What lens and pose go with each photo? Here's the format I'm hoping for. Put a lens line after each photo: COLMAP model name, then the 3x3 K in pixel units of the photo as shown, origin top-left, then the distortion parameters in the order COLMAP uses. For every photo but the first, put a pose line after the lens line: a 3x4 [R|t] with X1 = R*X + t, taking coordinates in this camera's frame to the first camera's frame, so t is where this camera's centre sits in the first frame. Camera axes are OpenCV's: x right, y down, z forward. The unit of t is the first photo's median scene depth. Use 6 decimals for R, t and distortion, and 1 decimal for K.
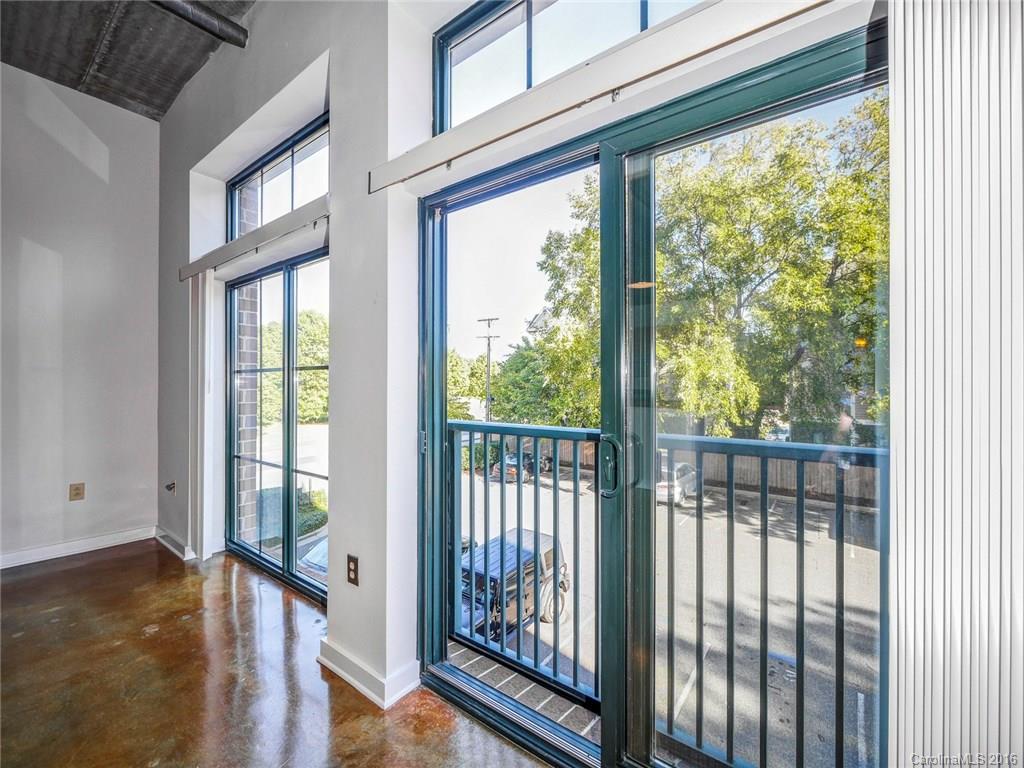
lens RADIAL K [[435.3, 0, 510.6], [0, 435.3, 381.2], [0, 0, 1]] dist [-0.003127, -0.000392]
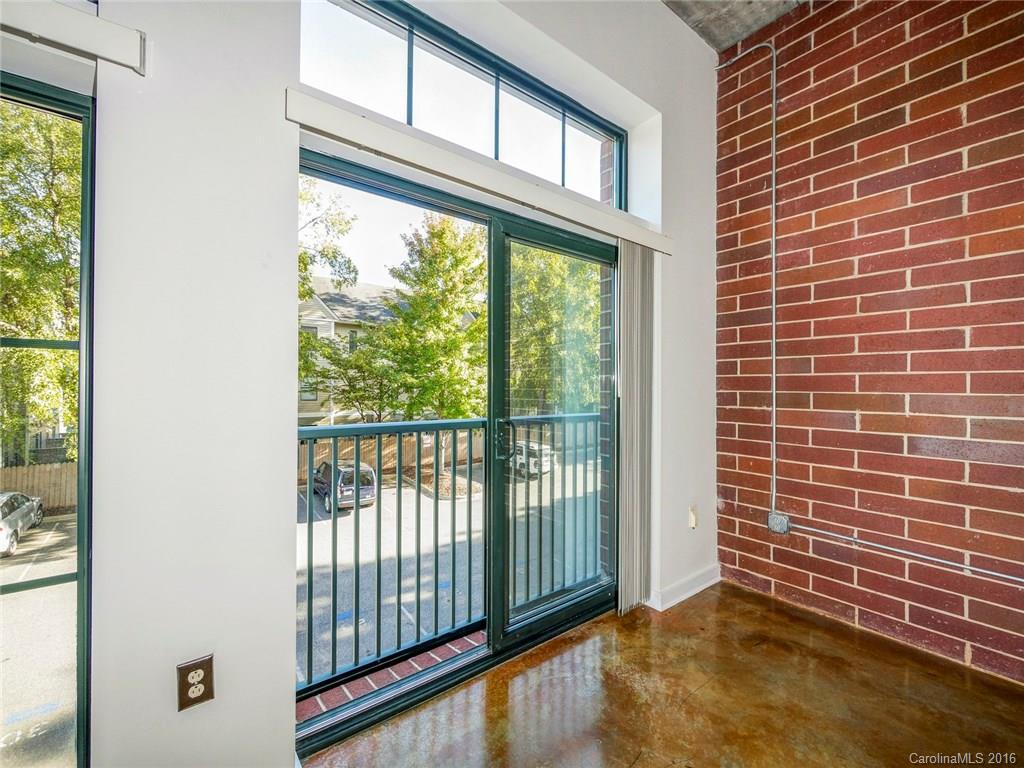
lens RADIAL K [[435.3, 0, 514.2], [0, 435.3, 383.6], [0, 0, 1]] dist [-0.003127, -0.000392]
pose [[0.247707, 0.004579, 0.968824, -0.492109], [-0.013557, 0.999907, -0.001260, 0.003492], [-0.968740, -0.012822, 0.247746, 0.242838]]
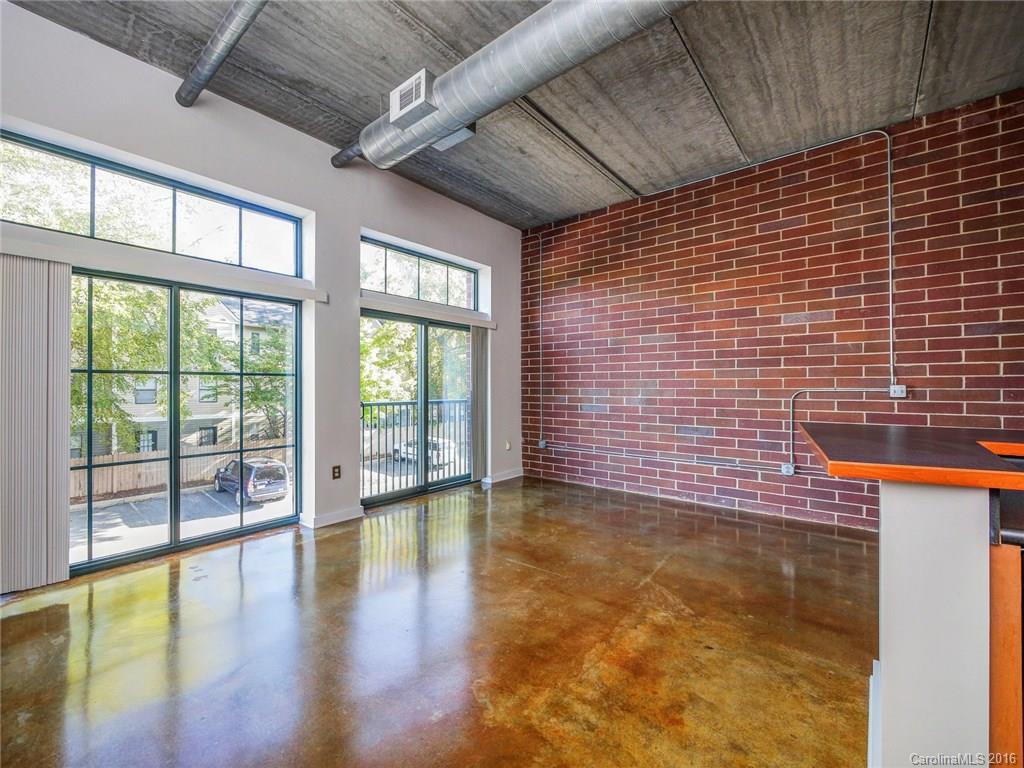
lens RADIAL K [[435.3, 0, 515.3], [0, 435.3, 383.2], [0, 0, 1]] dist [-0.003127, -0.000392]
pose [[0.025531, 0.004068, 0.999666, -1.442745], [-0.007242, 0.999966, -0.003884, -0.001972], [-0.999648, -0.007141, 0.025560, 0.039932]]
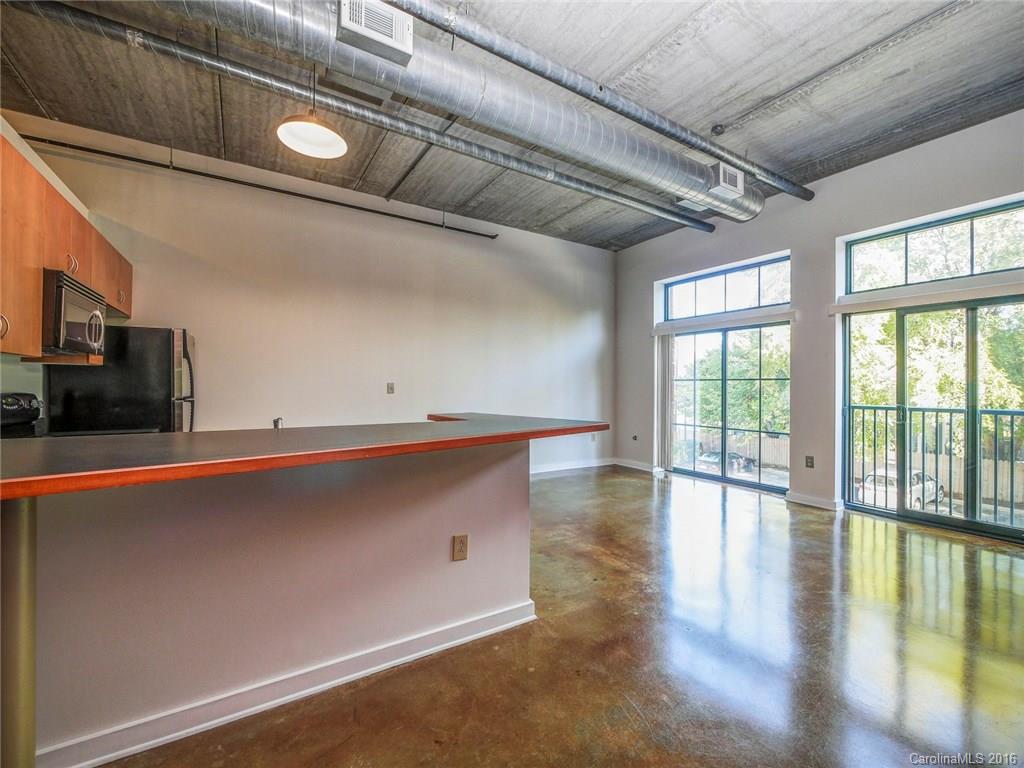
lens RADIAL K [[435.3, 0, 515.3], [0, 435.3, 383.2], [0, 0, 1]] dist [-0.003127, -0.000392]
pose [[0.940464, 0.000464, -0.339893, -0.641935], [-0.000378, 1.000000, 0.000317, -0.010462], [0.339893, -0.000170, 0.940464, -1.114844]]
